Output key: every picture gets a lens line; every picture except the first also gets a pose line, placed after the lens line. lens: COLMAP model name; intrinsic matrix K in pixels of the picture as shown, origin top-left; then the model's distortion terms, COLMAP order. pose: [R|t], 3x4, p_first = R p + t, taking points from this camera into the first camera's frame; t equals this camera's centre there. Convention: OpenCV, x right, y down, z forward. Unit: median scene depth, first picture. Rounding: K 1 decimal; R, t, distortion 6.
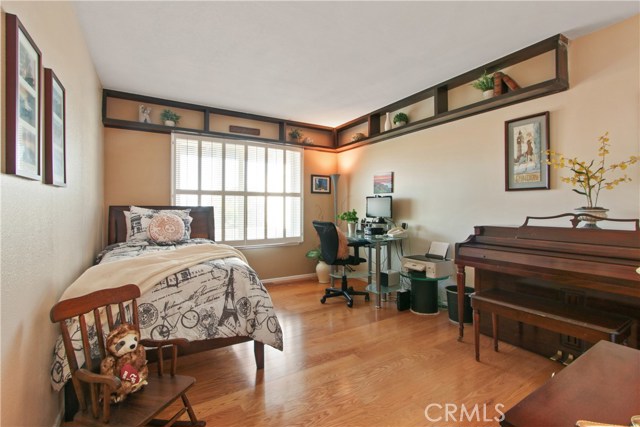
lens RADIAL K [[298.1, 0, 322.6], [0, 298.1, 215.1], [0, 0, 1]] dist [-0.016556, 0.000541]
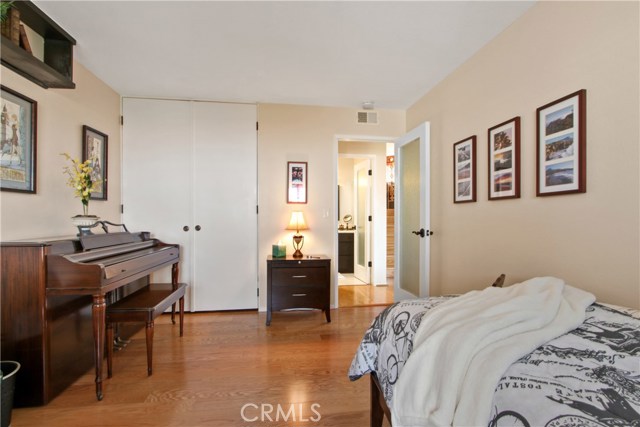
lens RADIAL K [[298.1, 0, 322.6], [0, 298.1, 215.1], [0, 0, 1]] dist [-0.016556, 0.000541]
pose [[-0.908931, 0.002993, 0.416936, -0.228620], [0.009062, 0.999880, 0.012577, -0.019798], [-0.416848, 0.015210, -0.908849, 0.972987]]
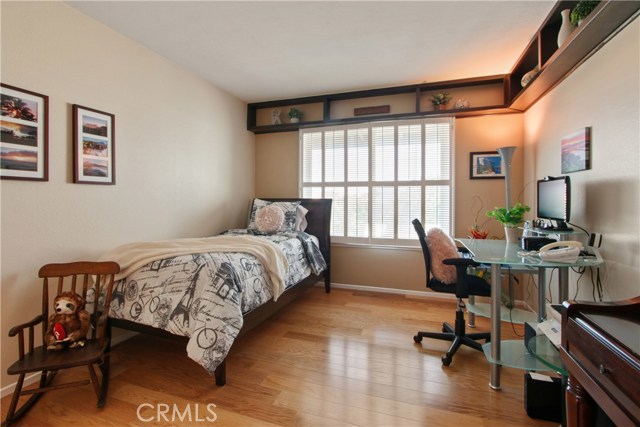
lens RADIAL K [[307.4, 0, 319.1], [0, 307.4, 201.9], [0, 0, 1]] dist [-0.002678, 0.000006]
pose [[0.623915, 0.006816, -0.781462, 0.385210], [-0.021286, 0.999739, -0.008275, -0.010844], [0.781202, 0.021797, 0.623898, 0.373472]]
